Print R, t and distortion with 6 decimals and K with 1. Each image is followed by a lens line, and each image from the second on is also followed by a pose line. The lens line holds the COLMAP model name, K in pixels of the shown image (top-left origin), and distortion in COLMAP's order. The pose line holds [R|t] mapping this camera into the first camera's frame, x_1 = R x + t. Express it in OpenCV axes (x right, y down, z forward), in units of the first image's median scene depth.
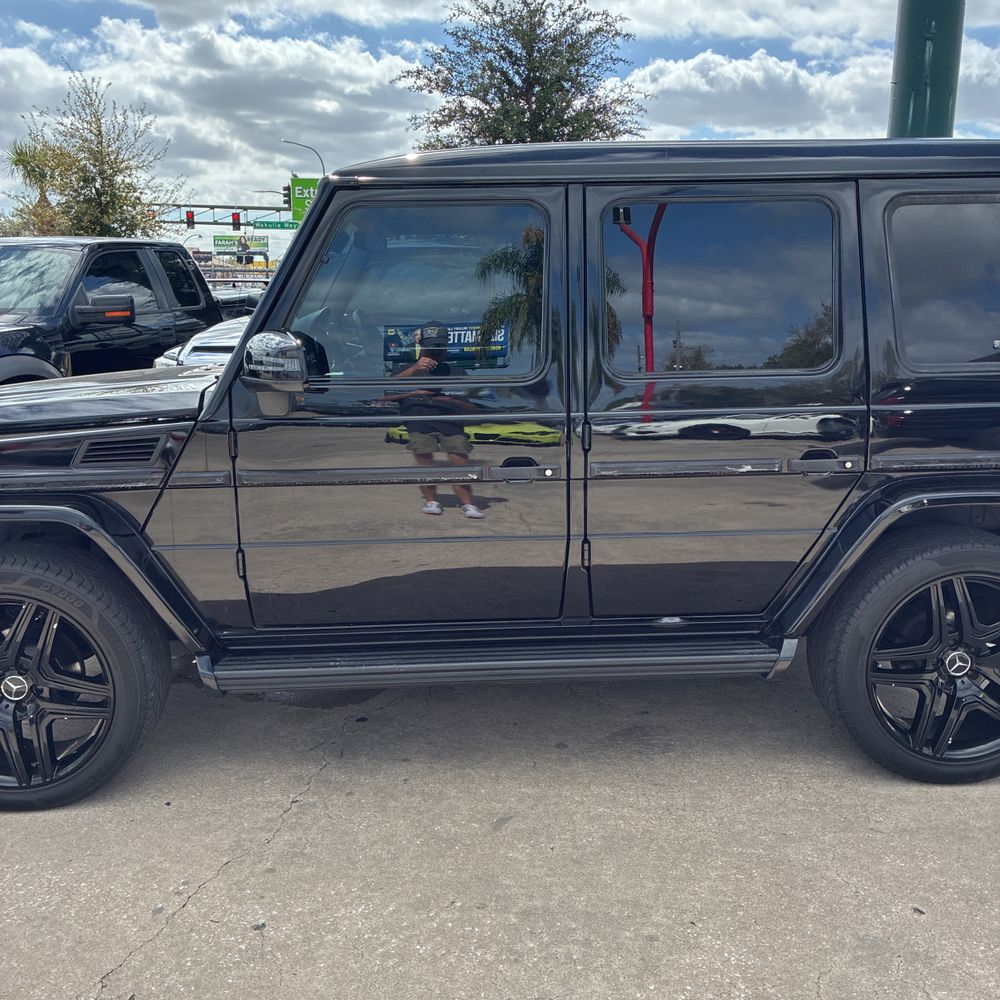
lens RADIAL K [[1022.9, 0, 492.2], [0, 1022.9, 491.3], [0, 0, 1]] dist [0.021972, 0.000000]
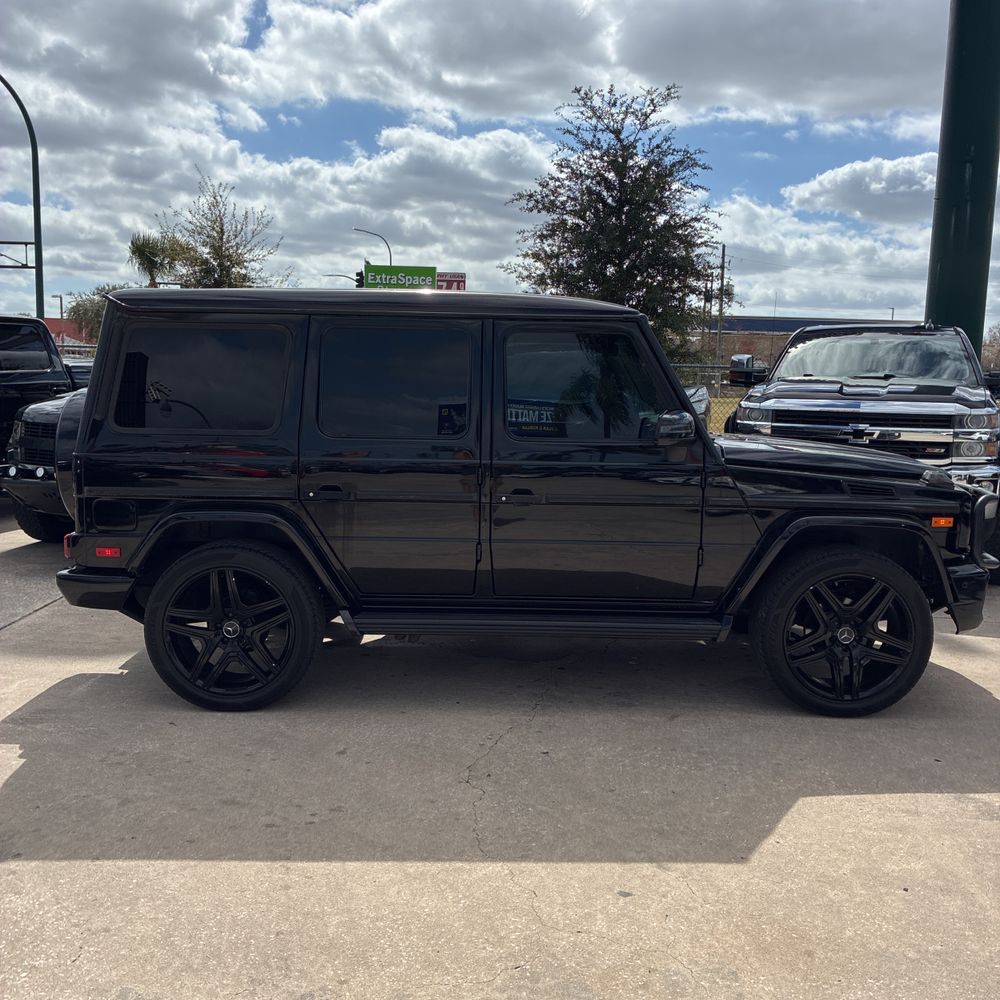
lens RADIAL K [[1022.9, 0, 492.8], [0, 1022.9, 487.4], [0, 0, 1]] dist [0.021972, 0.000000]
pose [[0.998802, 0.023179, -0.043104, -0.199993], [-0.026548, 0.996498, -0.079294, 0.096537], [0.041115, 0.080344, 0.995919, -0.591563]]
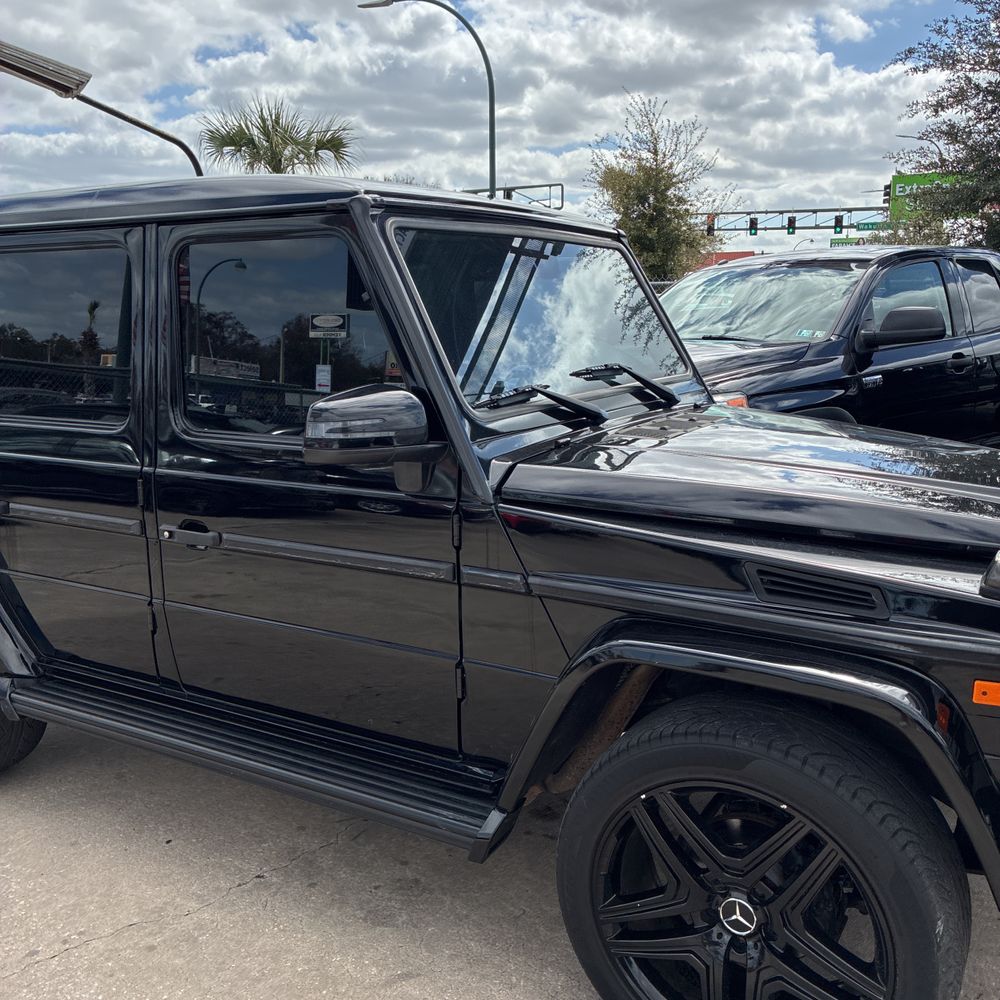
lens RADIAL K [[1022.9, 0, 485.7], [0, 1022.9, 495.8], [0, 0, 1]] dist [0.021972, 0.000000]
pose [[0.832217, 0.091774, -0.546803, 0.461250], [-0.091799, 0.995402, 0.027351, -0.089450], [0.546799, 0.027434, 0.836815, 0.314995]]
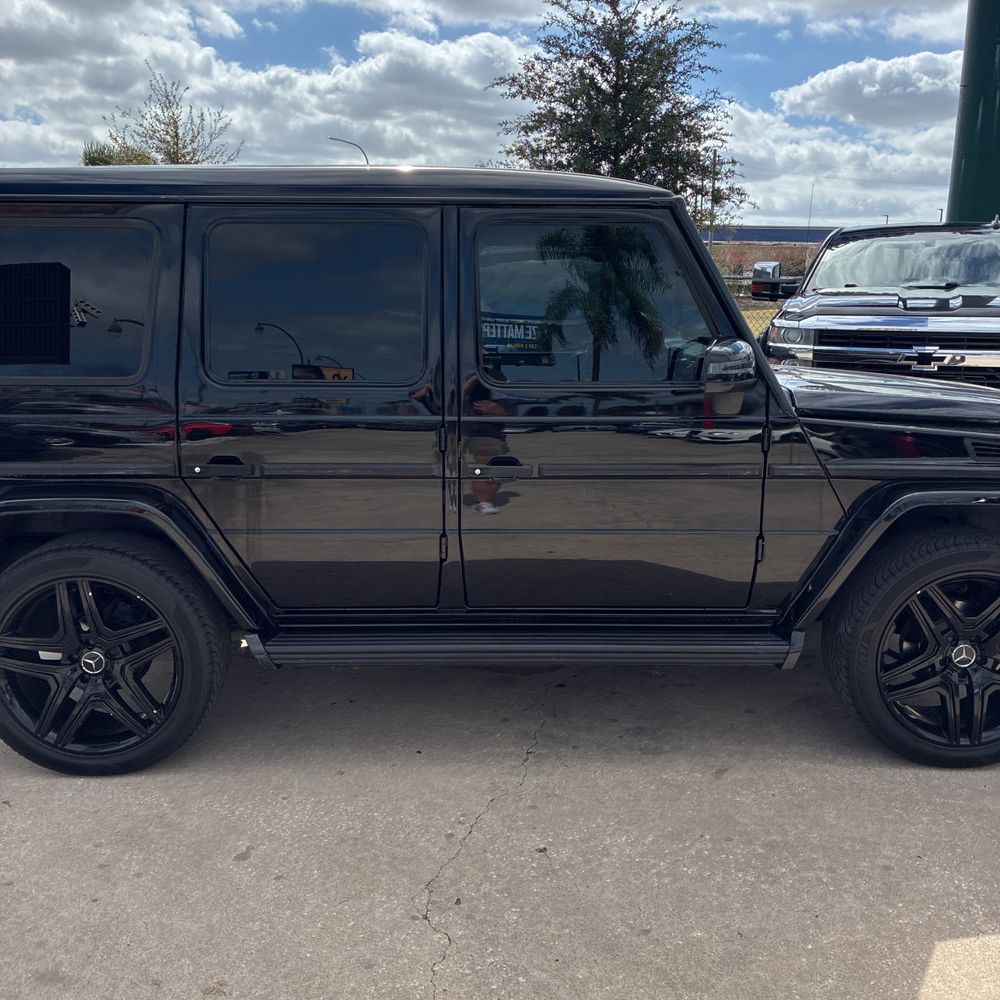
lens RADIAL K [[1022.9, 0, 492.2], [0, 1022.9, 488.1], [0, 0, 1]] dist [0.021972, 0.000000]
pose [[0.999453, 0.010898, -0.031238, -0.200711], [-0.010858, 0.999940, 0.001453, 0.008669], [0.031252, -0.001113, 0.999511, -0.133259]]
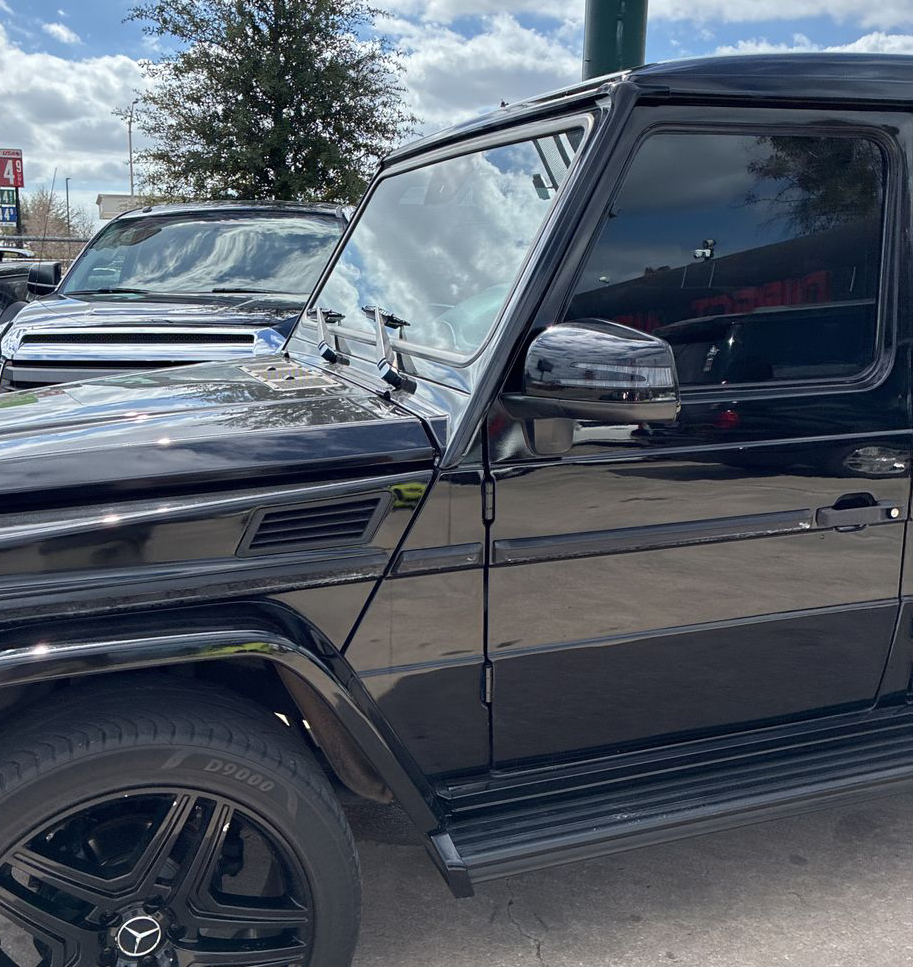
lens RADIAL K [[1026.6, 0, 404.9], [0, 1026.6, 471.7], [0, 0, 1]] dist [0.010771, 0.000000]
pose [[0.961749, -0.052840, 0.268787, -0.448168], [0.050970, 0.998603, 0.013935, -0.072001], [-0.269147, 0.000298, 0.963099, 0.380436]]
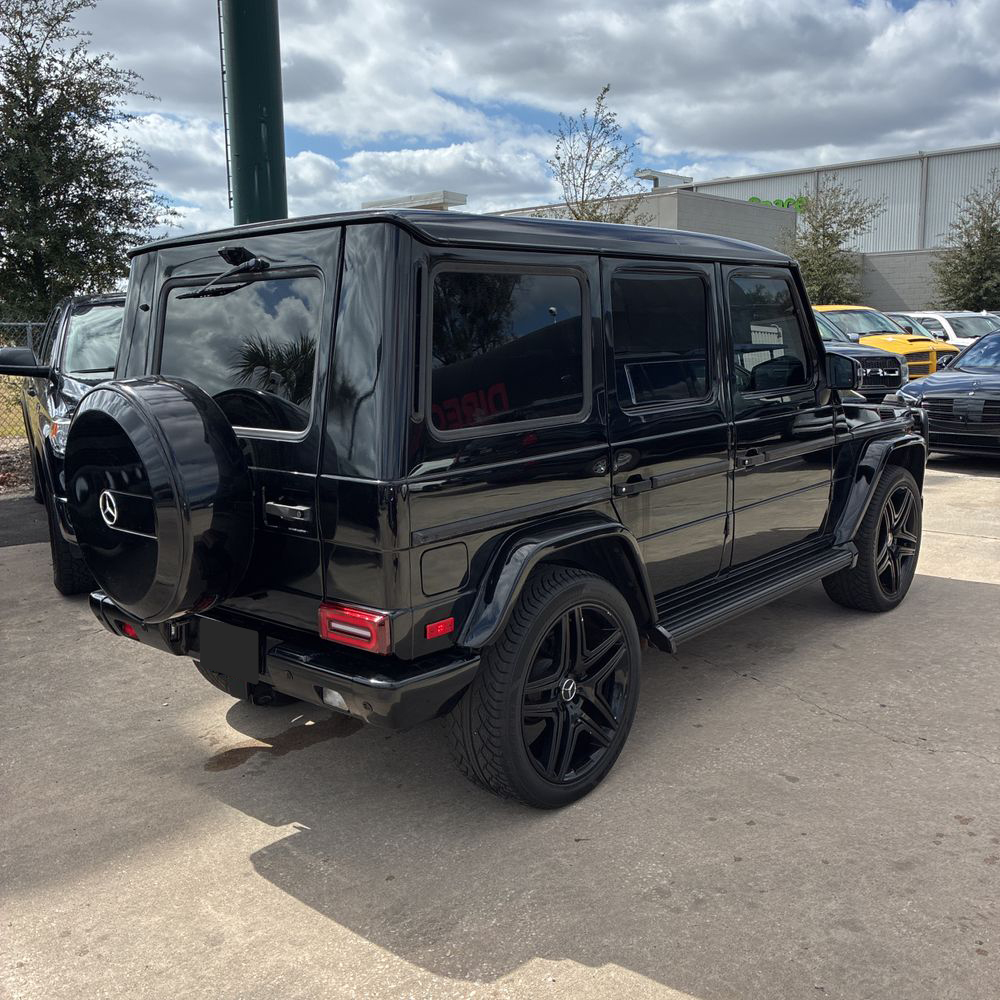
lens RADIAL K [[1022.9, 0, 501.4], [0, 1022.9, 491.4], [0, 0, 1]] dist [0.021972, 0.000000]
pose [[0.692120, -0.130764, 0.709838, -1.451480], [0.161460, 0.986580, 0.024315, -0.053683], [-0.703491, 0.097781, 0.703945, 0.174263]]
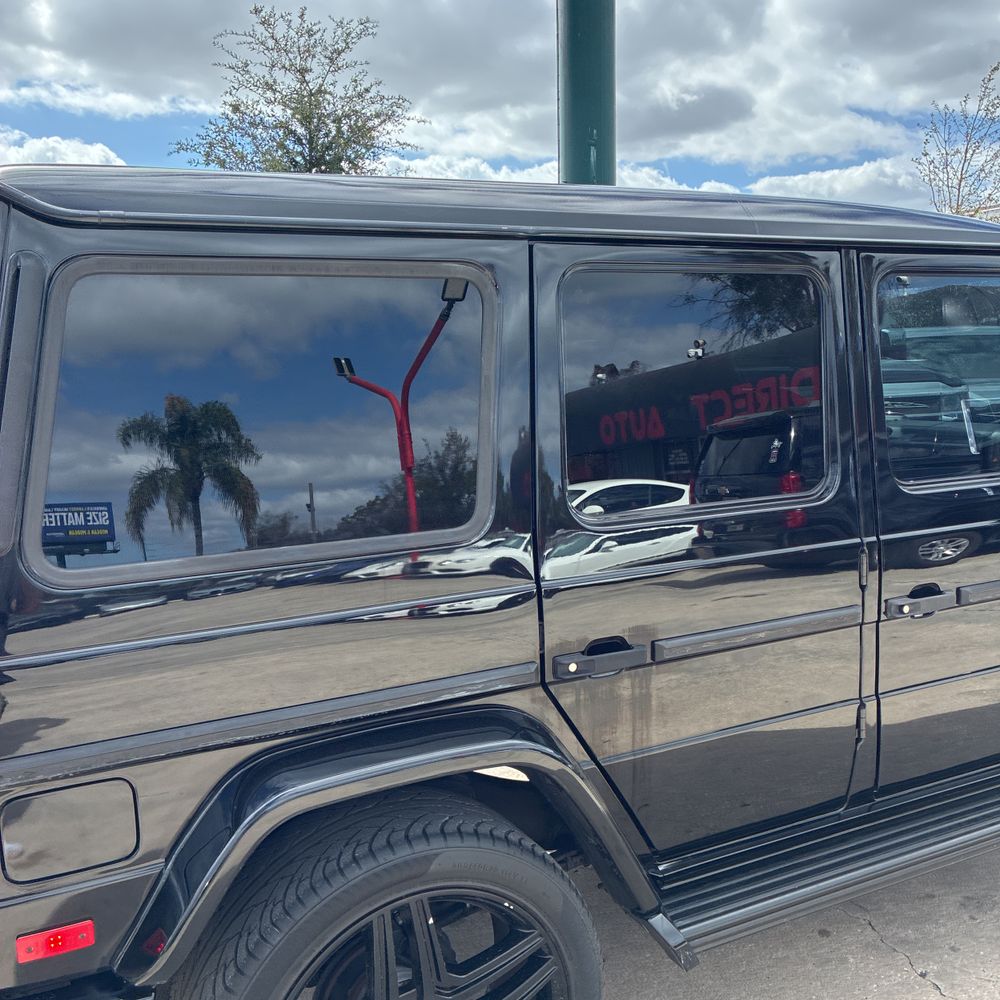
lens RADIAL K [[1022.9, 0, 493.3], [0, 1022.9, 495.8], [0, 0, 1]] dist [0.021972, 0.000000]
pose [[0.912780, -0.078559, 0.400826, -0.820931], [0.107999, 0.992824, -0.051355, -0.083277], [-0.393915, 0.090165, 0.914714, 0.325046]]
